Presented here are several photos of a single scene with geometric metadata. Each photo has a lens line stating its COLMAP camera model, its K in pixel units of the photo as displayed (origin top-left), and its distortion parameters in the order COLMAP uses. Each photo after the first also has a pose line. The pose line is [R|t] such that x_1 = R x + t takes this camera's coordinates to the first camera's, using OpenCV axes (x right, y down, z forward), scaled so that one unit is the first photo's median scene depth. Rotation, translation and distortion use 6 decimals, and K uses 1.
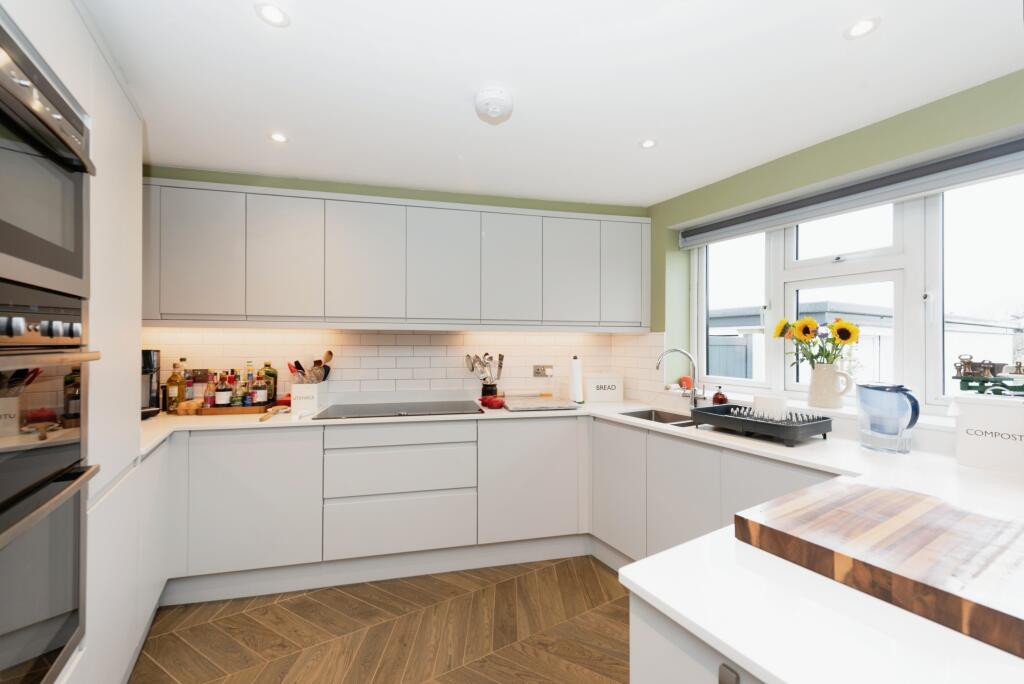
lens RADIAL K [[408.7, 0, 516.2], [0, 408.7, 340.1], [0, 0, 1]] dist [-0.001635, -0.000089]
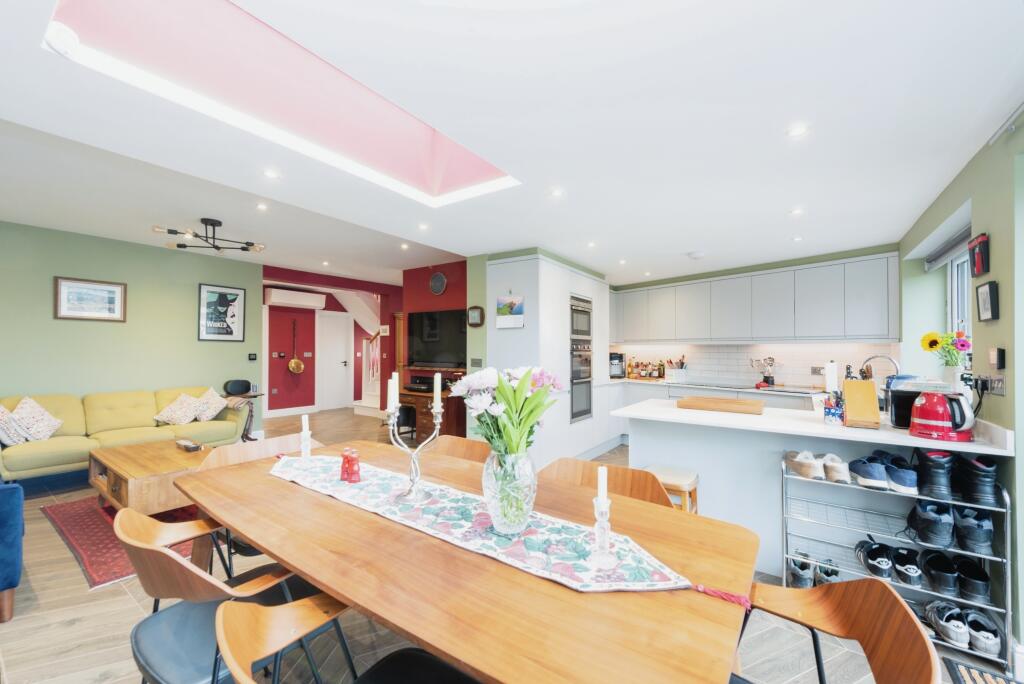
lens RADIAL K [[408.7, 0, 507.4], [0, 408.7, 347.3], [0, 0, 1]] dist [-0.001635, -0.000089]
pose [[0.394202, -0.010585, -0.918963, 1.070093], [0.000123, 0.999934, -0.011465, 0.010839], [0.919024, 0.004406, 0.394177, -0.637724]]
